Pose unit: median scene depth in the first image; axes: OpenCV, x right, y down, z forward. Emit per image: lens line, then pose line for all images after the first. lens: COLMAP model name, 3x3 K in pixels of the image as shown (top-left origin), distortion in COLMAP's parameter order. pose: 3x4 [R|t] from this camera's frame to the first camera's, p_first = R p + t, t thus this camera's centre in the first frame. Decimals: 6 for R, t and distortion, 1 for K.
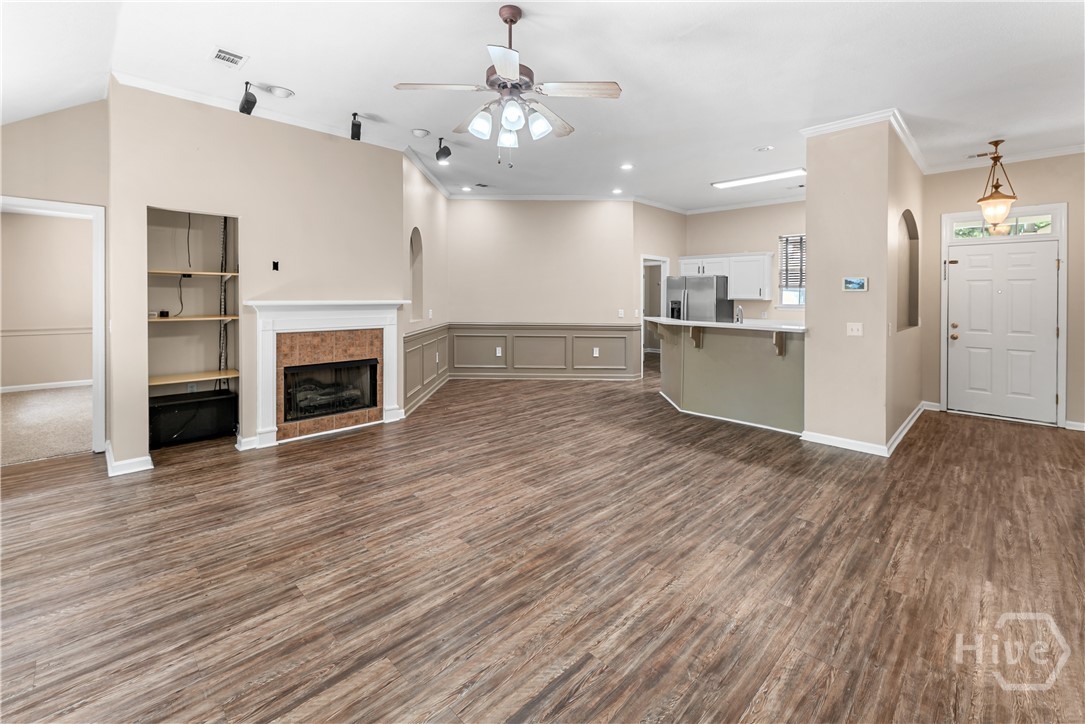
lens RADIAL K [[466.2, 0, 543.7], [0, 466.2, 302.4], [0, 0, 1]] dist [-0.001252, 0.000949]
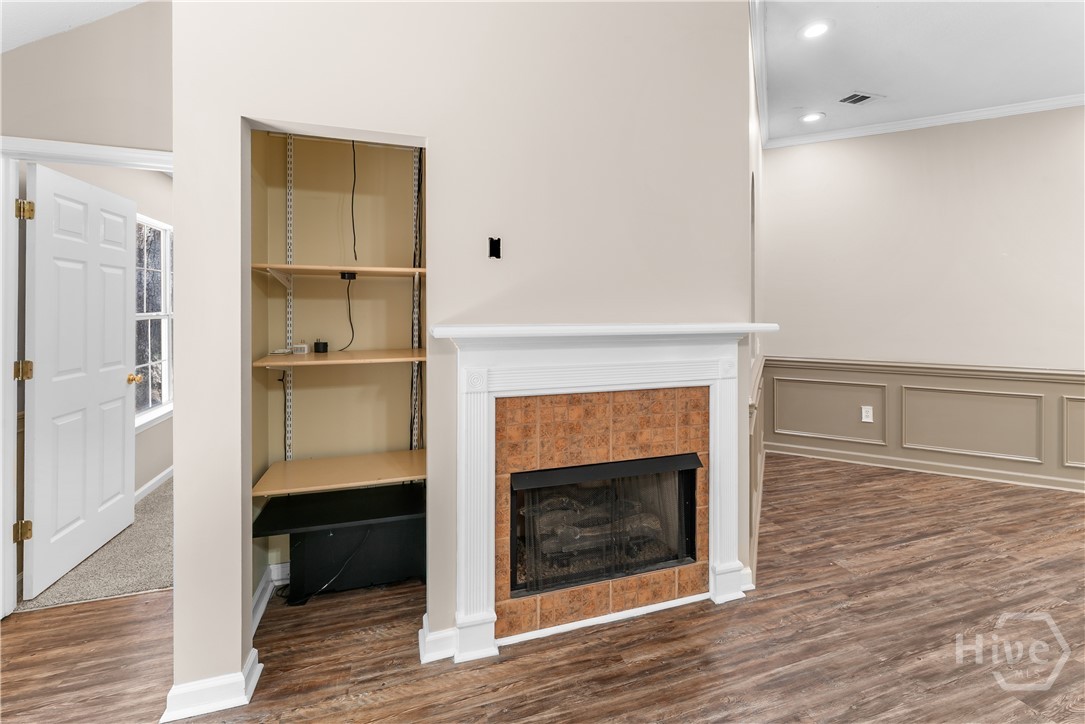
lens RADIAL K [[453.2, 0, 544.1], [0, 453.2, 313.7], [0, 0, 1]] dist [0.001051, -0.000174]
pose [[0.886135, -0.005695, -0.463391, -0.299336], [0.000059, 0.999926, -0.012177, -0.008338], [0.463426, 0.010763, 0.886070, 0.575001]]
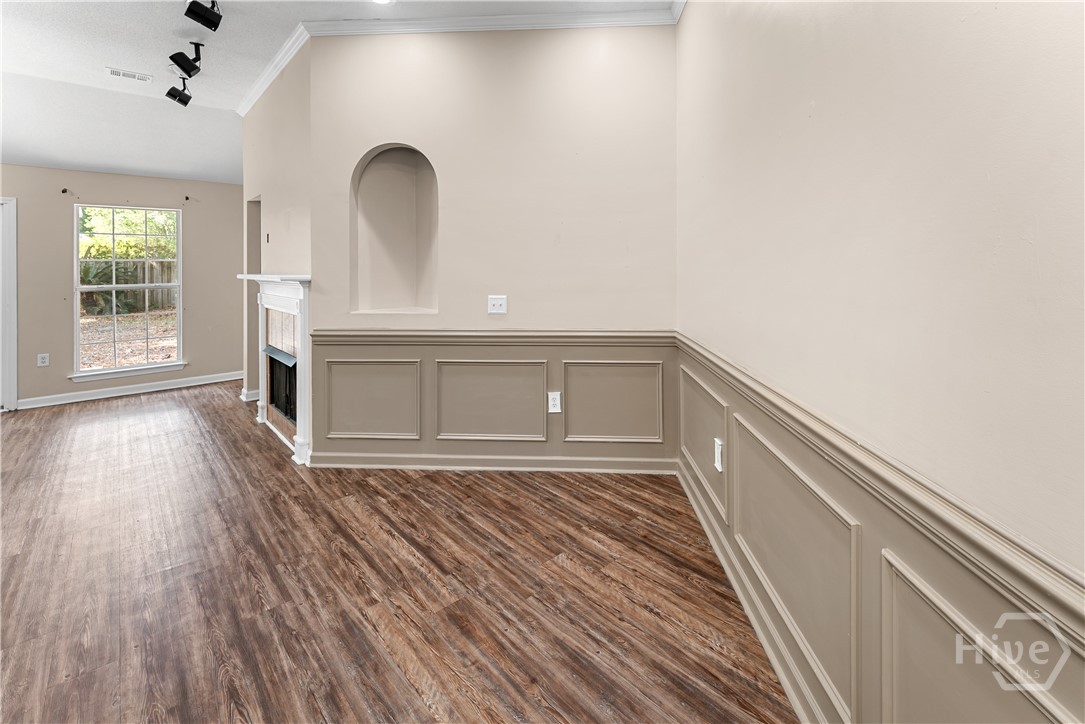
lens RADIAL K [[474.7, 0, 542.0], [0, 474.7, 321.9], [0, 0, 1]] dist [-0.000708, -0.000185]
pose [[-0.057797, 0.110054, -0.992244, 0.304775], [-0.009908, 0.993793, 0.110803, -0.012546], [0.998279, 0.016235, -0.056348, 1.465269]]
